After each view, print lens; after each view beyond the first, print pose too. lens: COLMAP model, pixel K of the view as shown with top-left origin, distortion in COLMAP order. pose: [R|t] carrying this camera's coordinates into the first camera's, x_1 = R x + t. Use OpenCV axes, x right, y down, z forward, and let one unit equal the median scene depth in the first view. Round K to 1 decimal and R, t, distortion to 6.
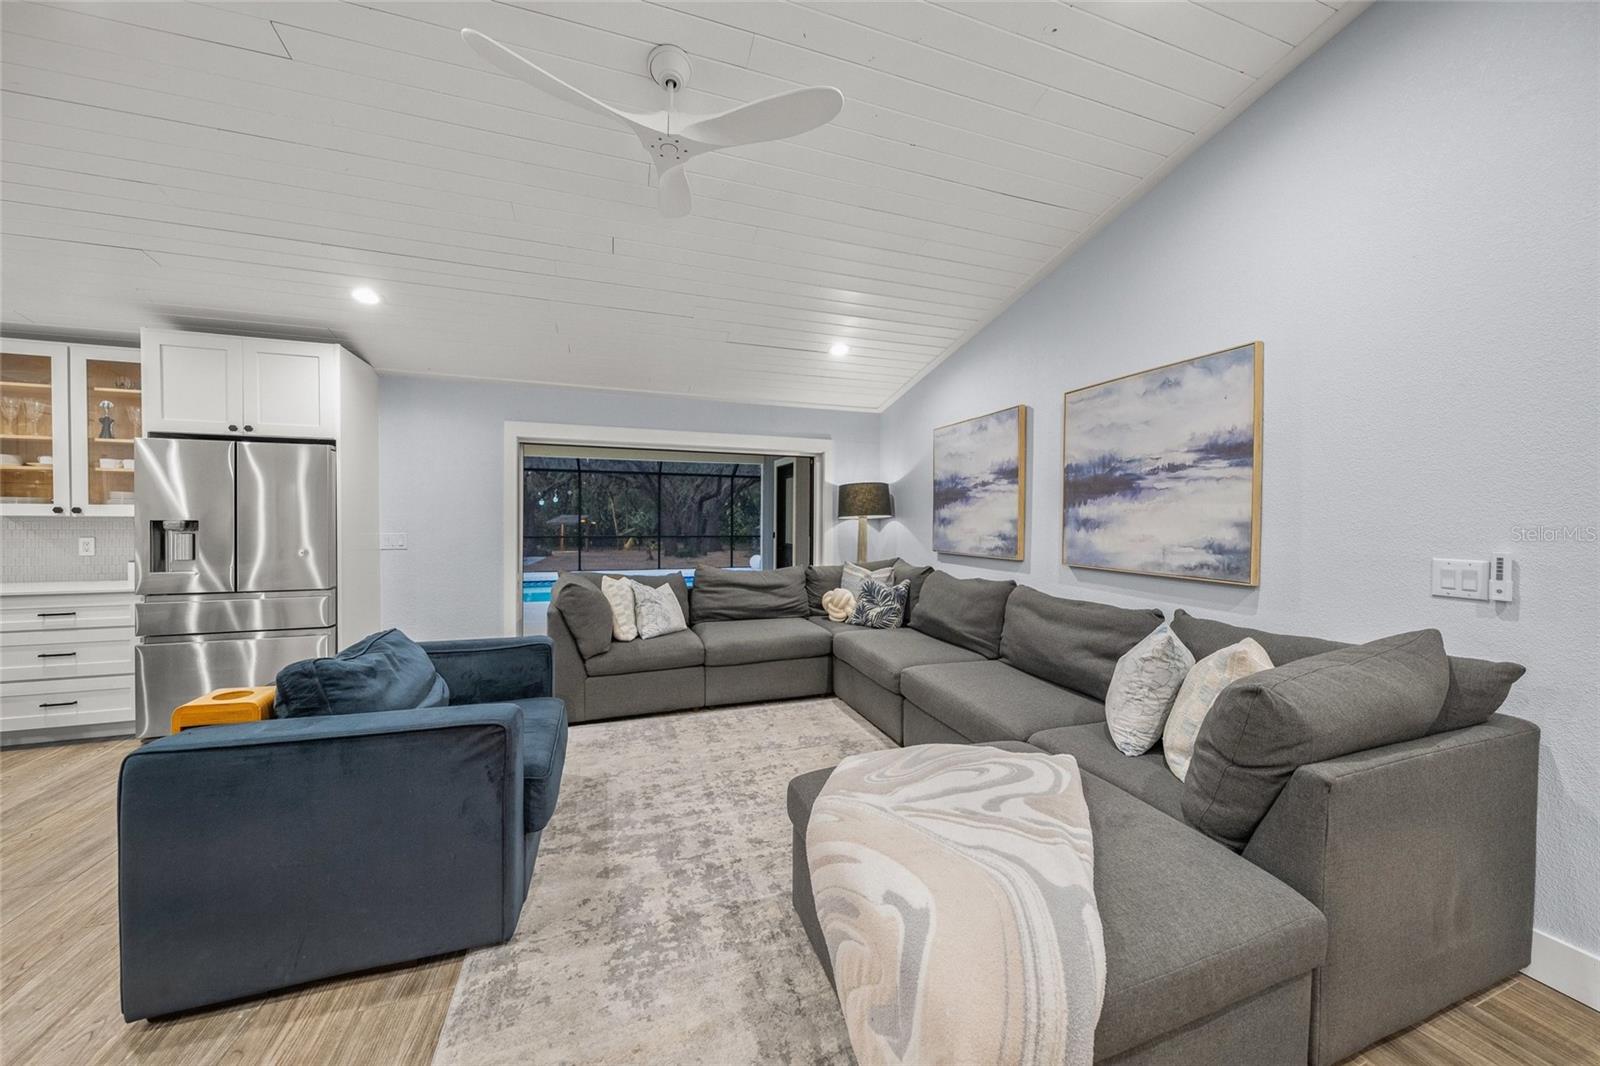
lens RADIAL K [[541.2, 0, 803.8], [0, 541.2, 530.5], [0, 0, 1]] dist [-0.000761, 0.000051]
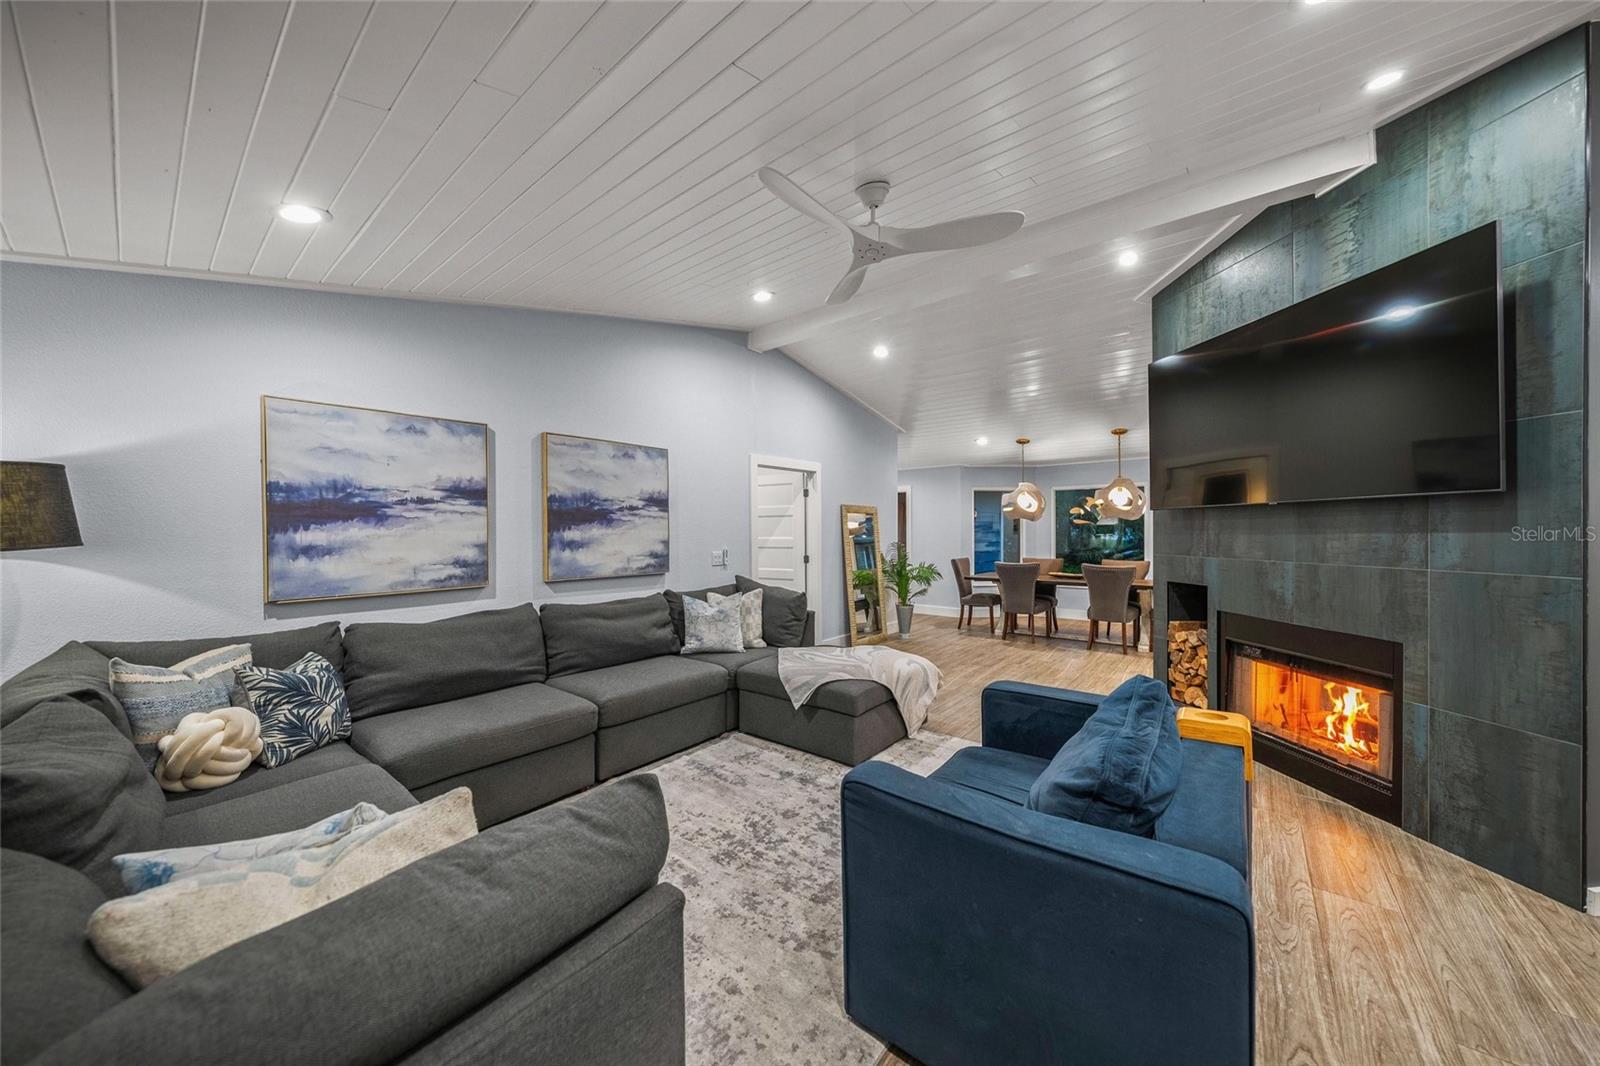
lens RADIAL K [[541.2, 0, 803.8], [0, 541.2, 530.5], [0, 0, 1]] dist [-0.000761, 0.000051]
pose [[-0.511697, -0.013247, 0.859064, -0.923831], [0.013821, 0.999625, 0.023647, -0.075616], [-0.859055, 0.023973, -0.511322, 1.309230]]
